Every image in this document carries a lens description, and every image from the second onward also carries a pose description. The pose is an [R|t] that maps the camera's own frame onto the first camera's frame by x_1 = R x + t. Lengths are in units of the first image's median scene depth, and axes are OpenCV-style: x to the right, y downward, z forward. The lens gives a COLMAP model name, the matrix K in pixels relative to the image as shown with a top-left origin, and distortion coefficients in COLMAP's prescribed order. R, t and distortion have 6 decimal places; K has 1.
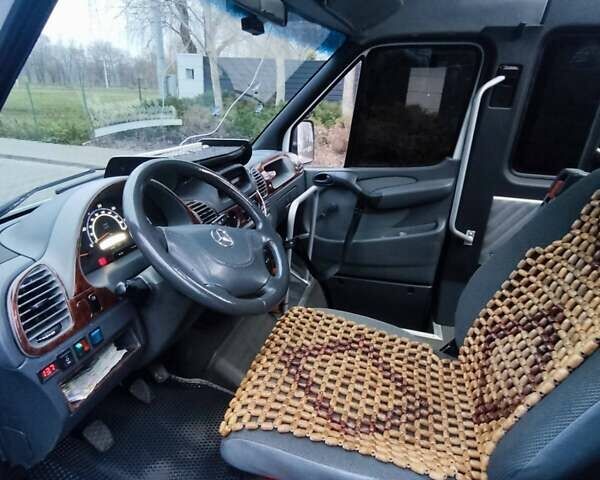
lens RADIAL K [[366.2, 0, 294.9], [0, 366.2, 240.2], [0, 0, 1]] dist [-0.053747, 0.038819]
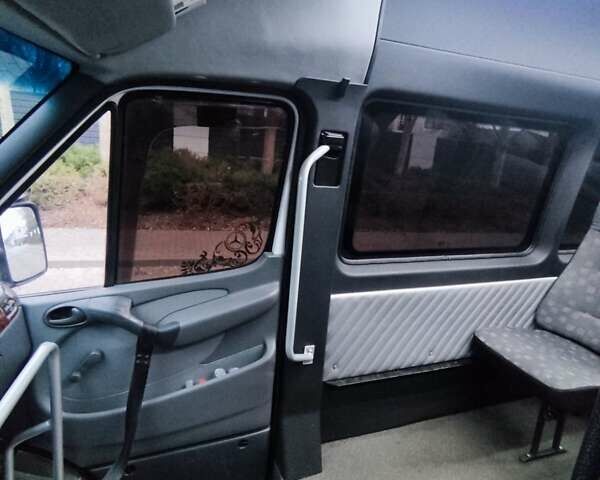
lens RADIAL K [[366.2, 0, 294.9], [0, 366.2, 240.2], [0, 0, 1]] dist [-0.053747, 0.038819]
pose [[0.826273, -0.118732, 0.550613, 0.080926], [0.174100, 0.983499, -0.049184, -0.200641], [-0.535688, 0.136501, 0.833310, 0.368982]]
